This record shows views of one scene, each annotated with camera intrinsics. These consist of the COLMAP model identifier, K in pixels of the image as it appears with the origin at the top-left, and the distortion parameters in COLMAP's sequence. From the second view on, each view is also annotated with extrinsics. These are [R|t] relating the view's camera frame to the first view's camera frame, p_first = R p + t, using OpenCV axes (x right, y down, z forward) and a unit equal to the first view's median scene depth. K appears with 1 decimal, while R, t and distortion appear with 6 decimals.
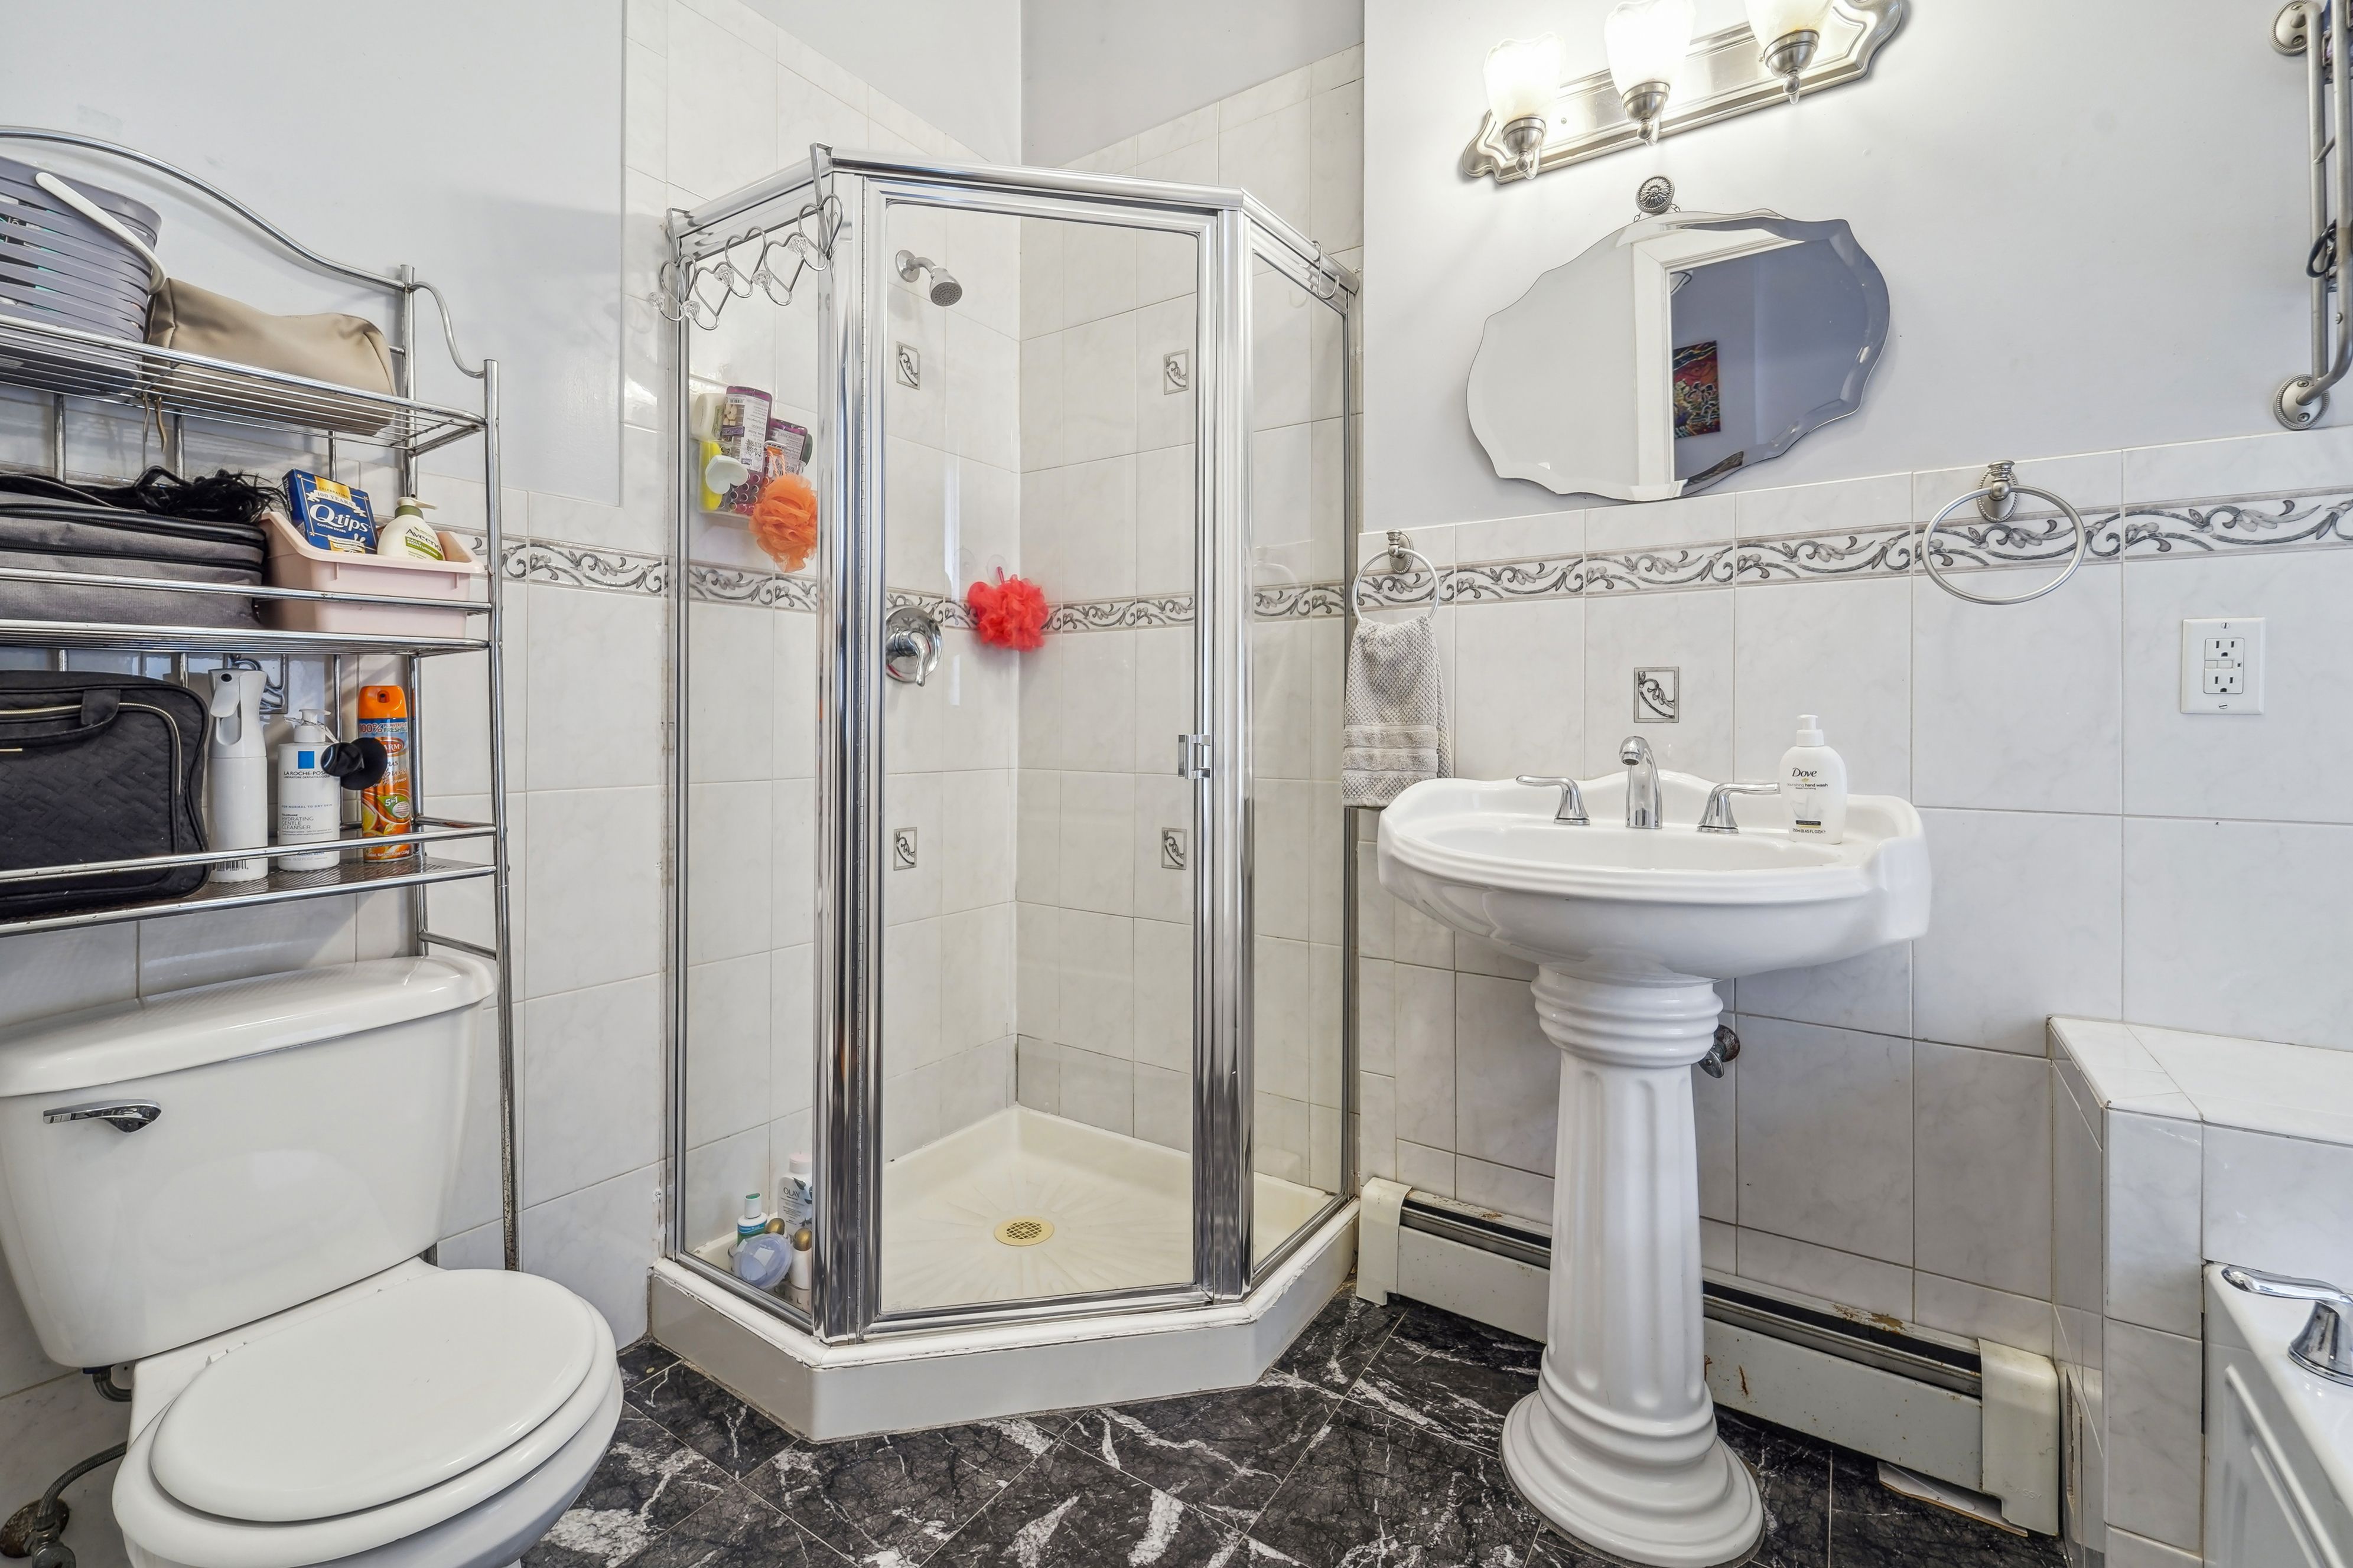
lens RADIAL K [[970.5, 0, 1178.1], [0, 970.5, 738.0], [0, 0, 1]] dist [-0.008385, -0.003350]
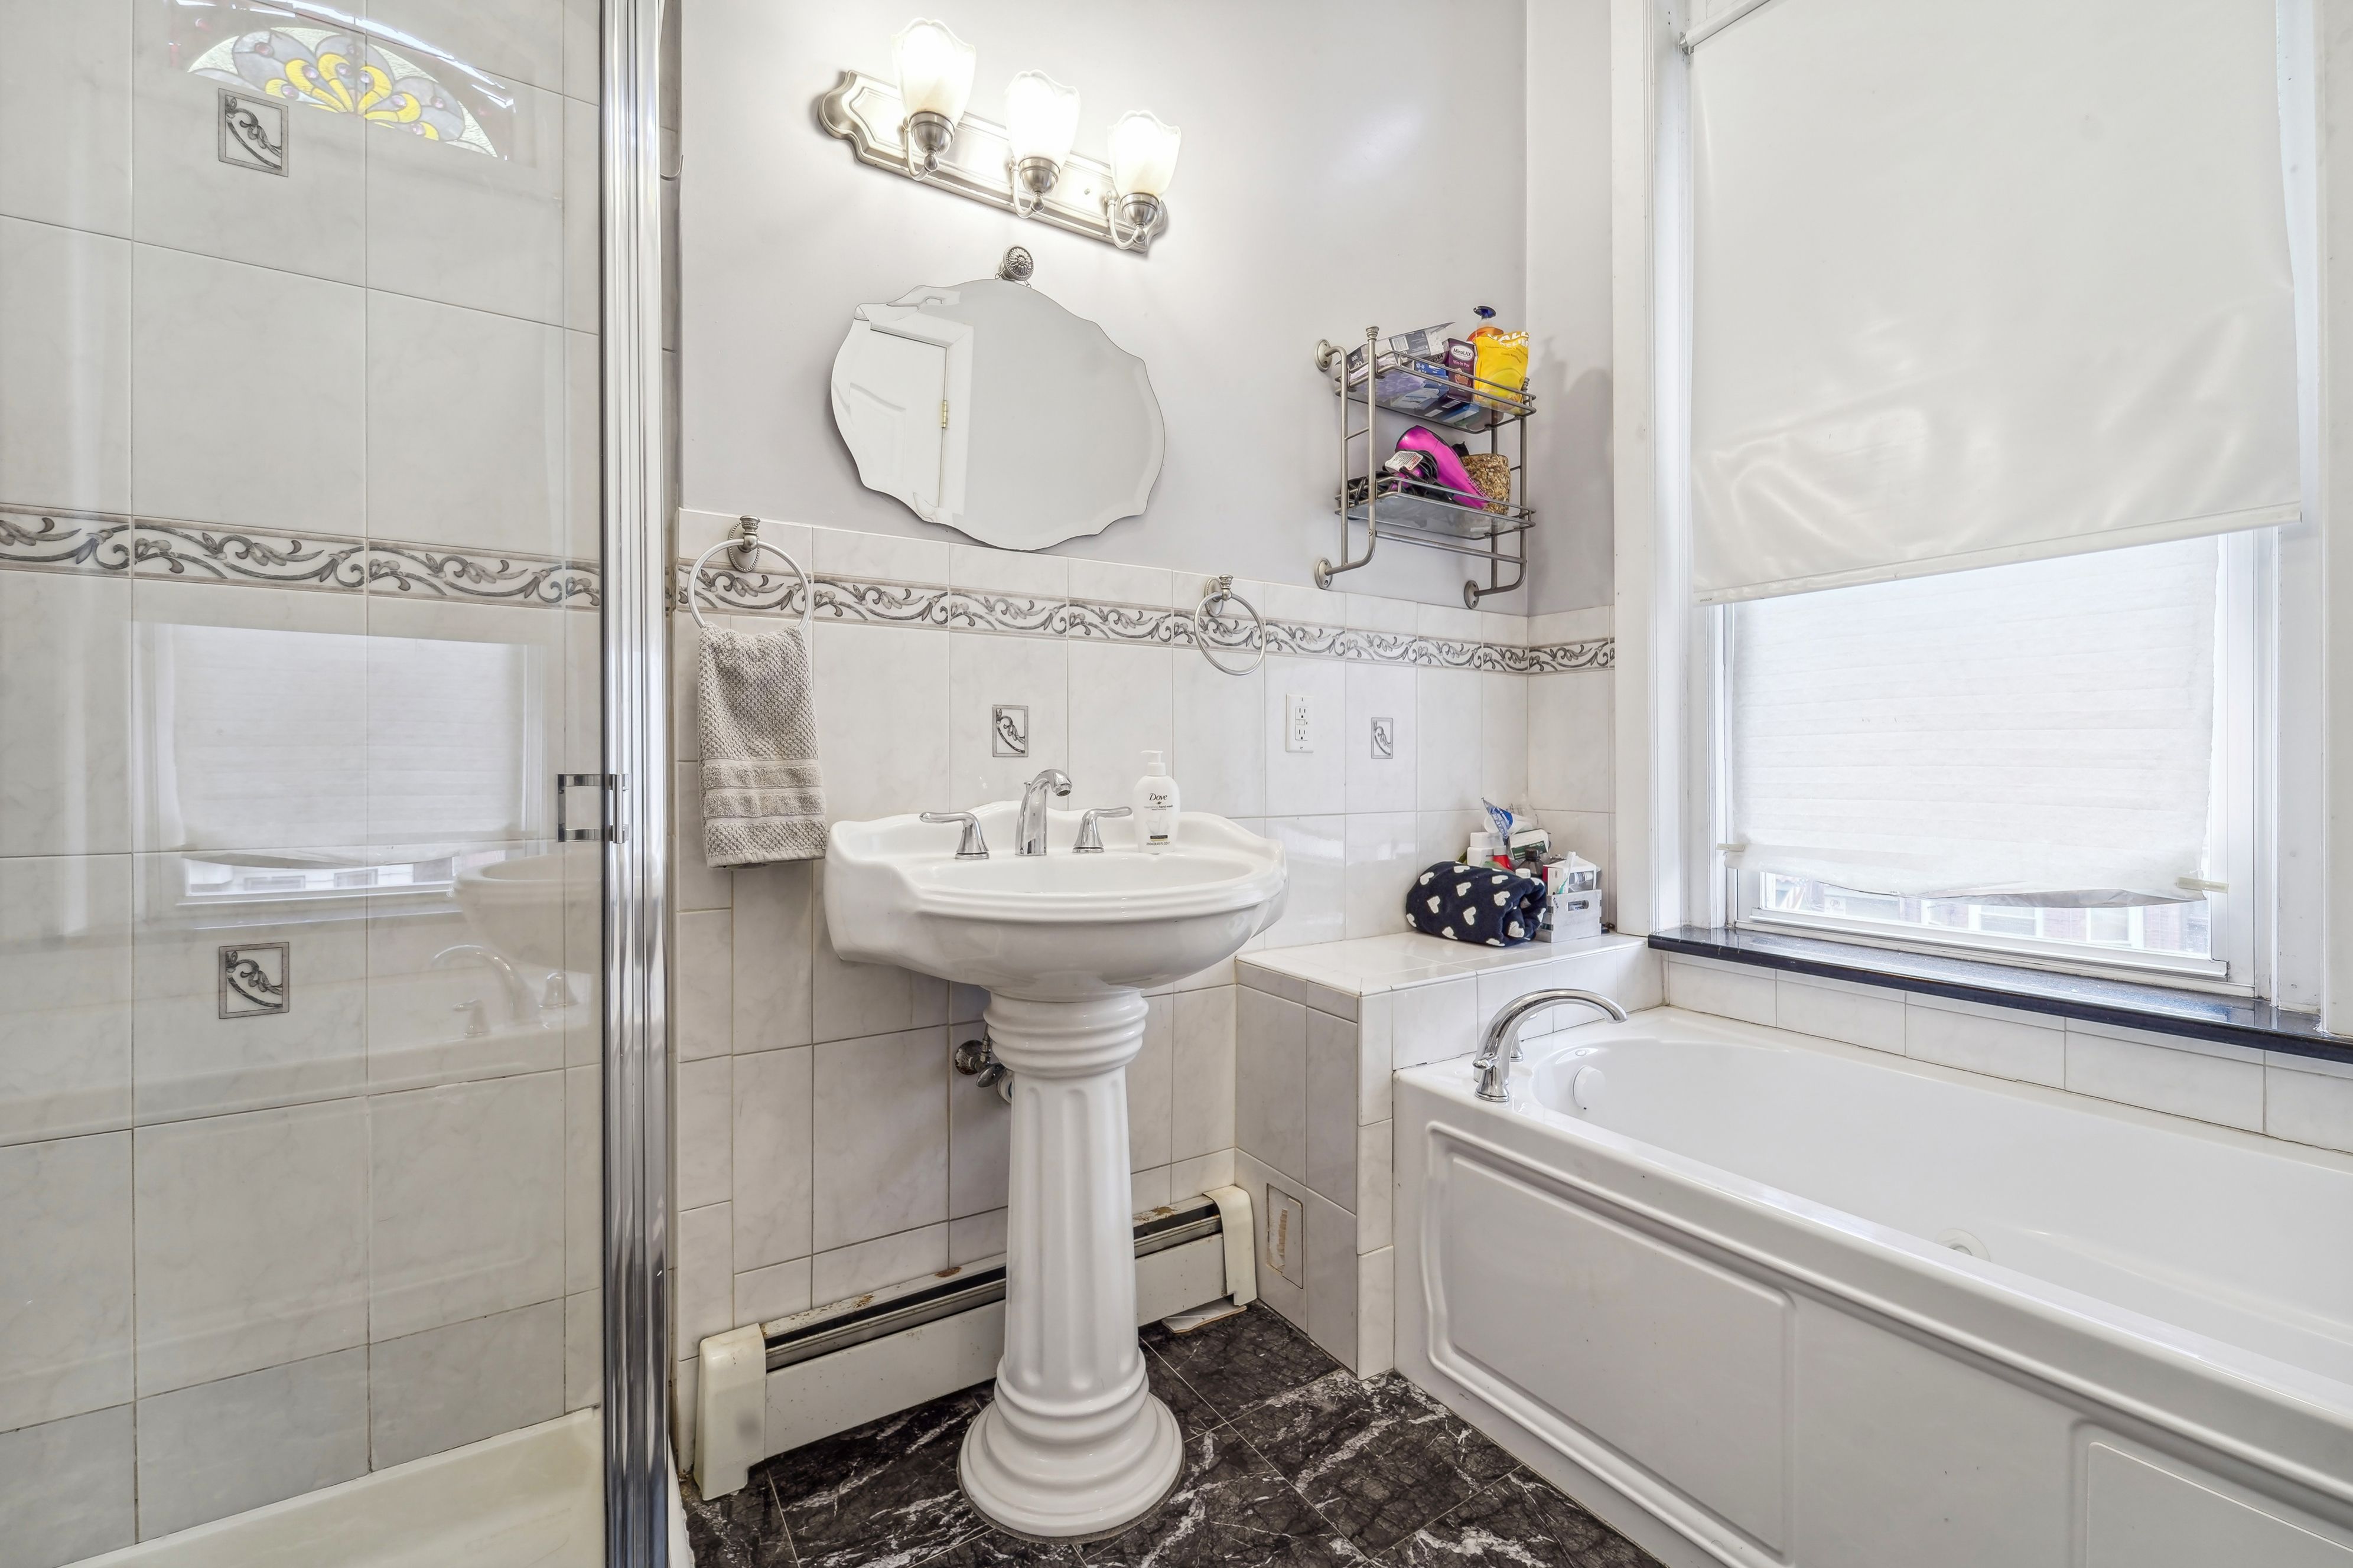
lens RADIAL K [[970.5, 0, 1174.5], [0, 970.5, 759.0], [0, 0, 1]] dist [-0.008385, -0.003350]
pose [[0.400497, -0.007269, 0.916269, -0.417461], [0.007582, 0.999961, 0.004619, -0.016646], [-0.916267, 0.005097, 0.400536, 0.400812]]
